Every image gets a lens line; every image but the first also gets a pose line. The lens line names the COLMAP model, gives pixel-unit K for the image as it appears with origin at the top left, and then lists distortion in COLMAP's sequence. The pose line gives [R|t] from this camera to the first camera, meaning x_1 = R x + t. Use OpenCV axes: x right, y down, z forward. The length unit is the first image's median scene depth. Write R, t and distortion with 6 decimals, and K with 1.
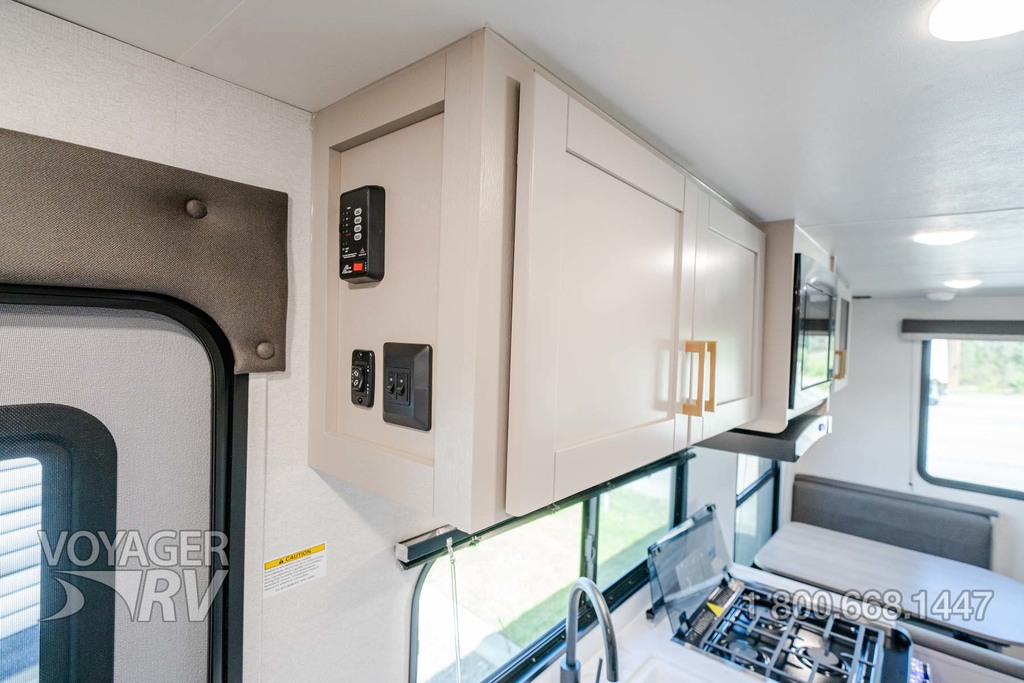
lens RADIAL K [[482.1, 0, 513.8], [0, 482.1, 340.4], [0, 0, 1]] dist [0.002554, 0.000758]
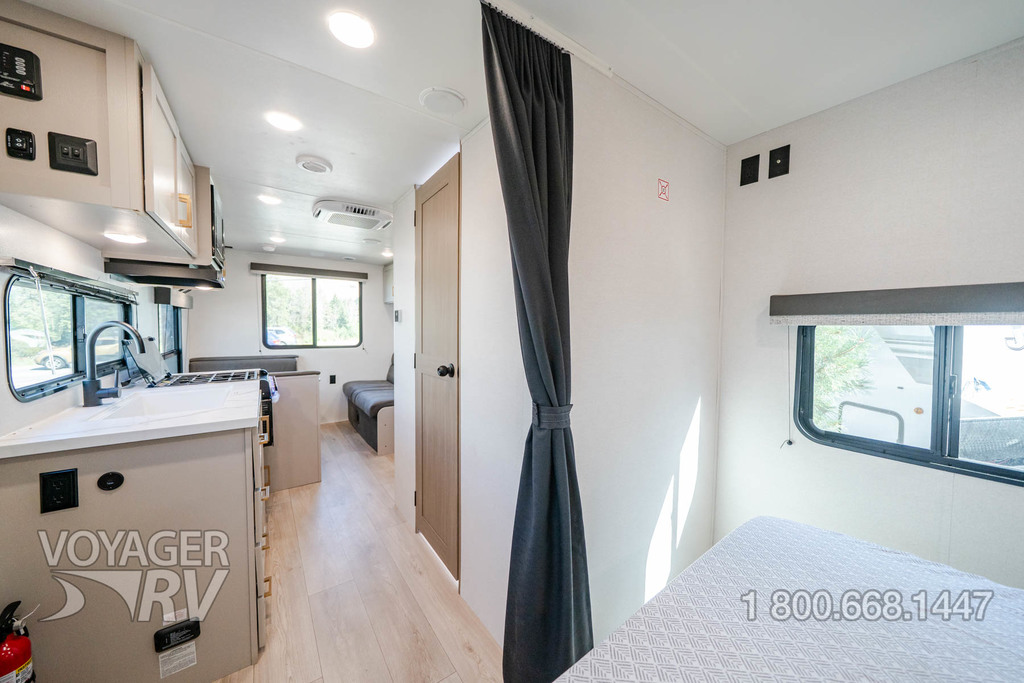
lens RADIAL K [[350.0, 0, 511.4], [0, 350.0, 341.7], [0, 0, 1]] dist [-0.006616, 0.000198]
pose [[0.238053, -0.073203, 0.968490, -1.194872], [0.010233, 0.997289, 0.072864, 0.763806], [-0.971198, -0.007435, 0.238157, -1.265397]]
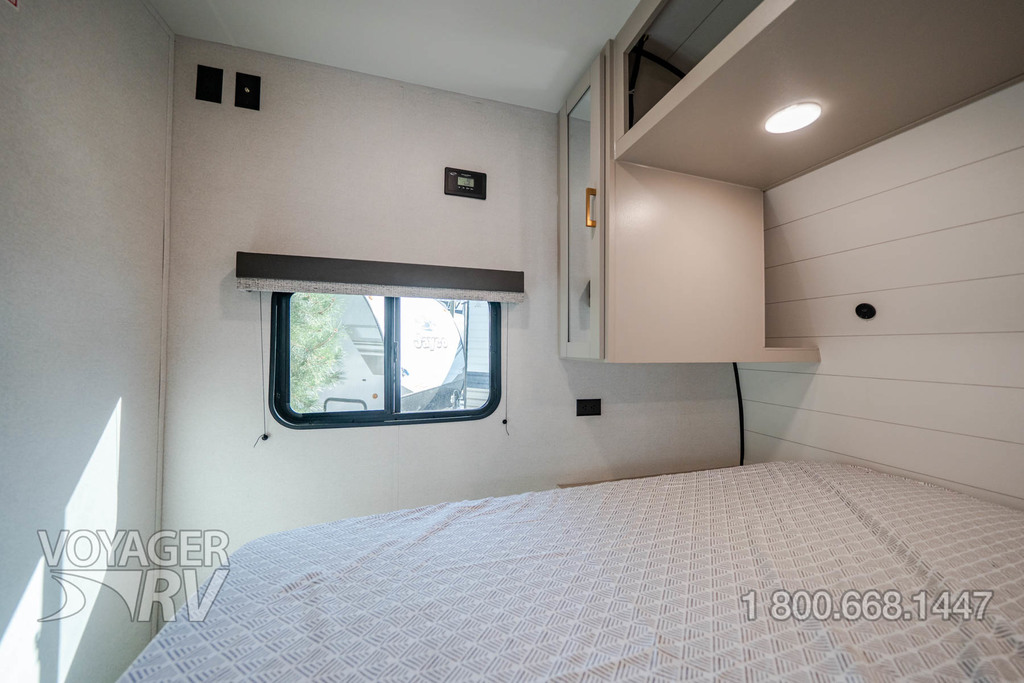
lens RADIAL K [[358.6, 0, 513.3], [0, 358.6, 338.4], [0, 0, 1]] dist [-0.001704, -0.000061]
pose [[-0.839519, -0.026793, 0.542670, -0.753489], [-0.029529, 0.999557, 0.003670, 1.013935], [-0.542528, -0.012943, -0.839938, -1.585132]]
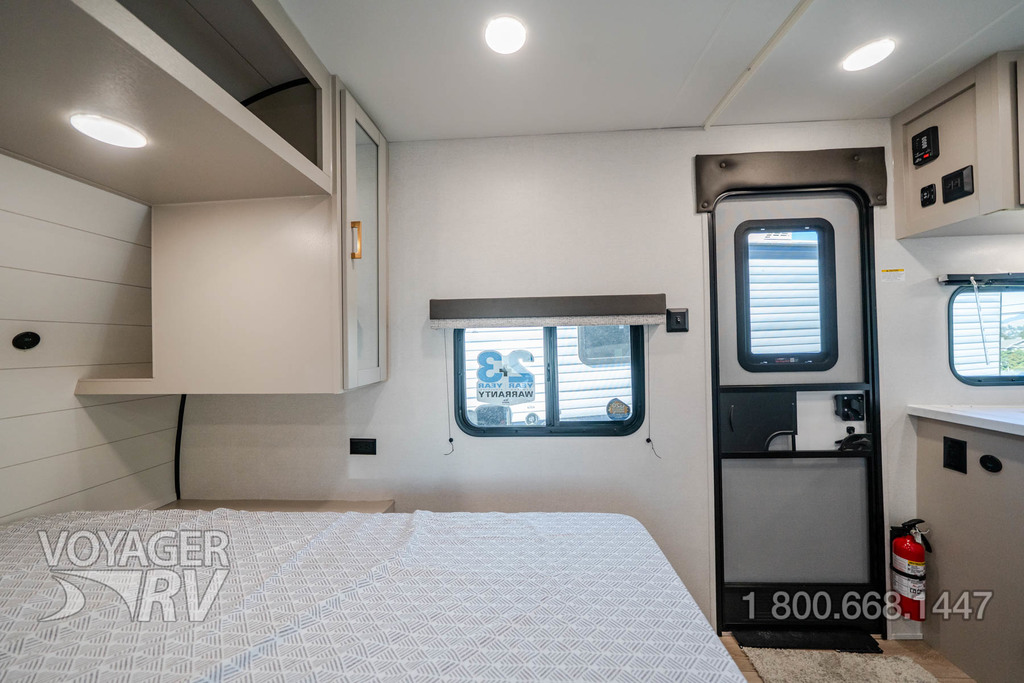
lens RADIAL K [[350.0, 0, 511.4], [0, 350.0, 341.7], [0, 0, 1]] dist [-0.006616, 0.000198]
pose [[0.602088, -0.048849, -0.796934, -0.191261], [0.027322, 0.998803, -0.040581, 0.891622], [0.797962, 0.002660, 0.602702, -2.056488]]
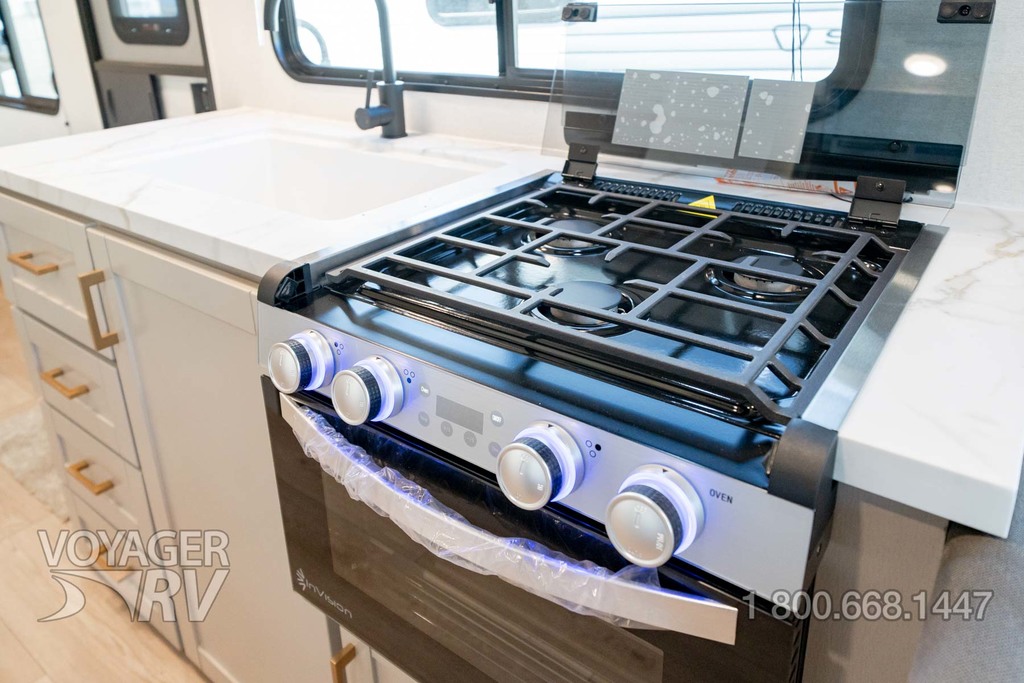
lens RADIAL K [[723.2, 0, 512.3], [0, 723.2, 219.5], [0, 0, 1]] dist [-0.000431, 0.000392]
pose [[0.067483, 0.277796, -0.958267, 2.318253], [0.018205, 0.959954, 0.279567, 0.920192], [0.997554, -0.036311, 0.059724, 1.883956]]
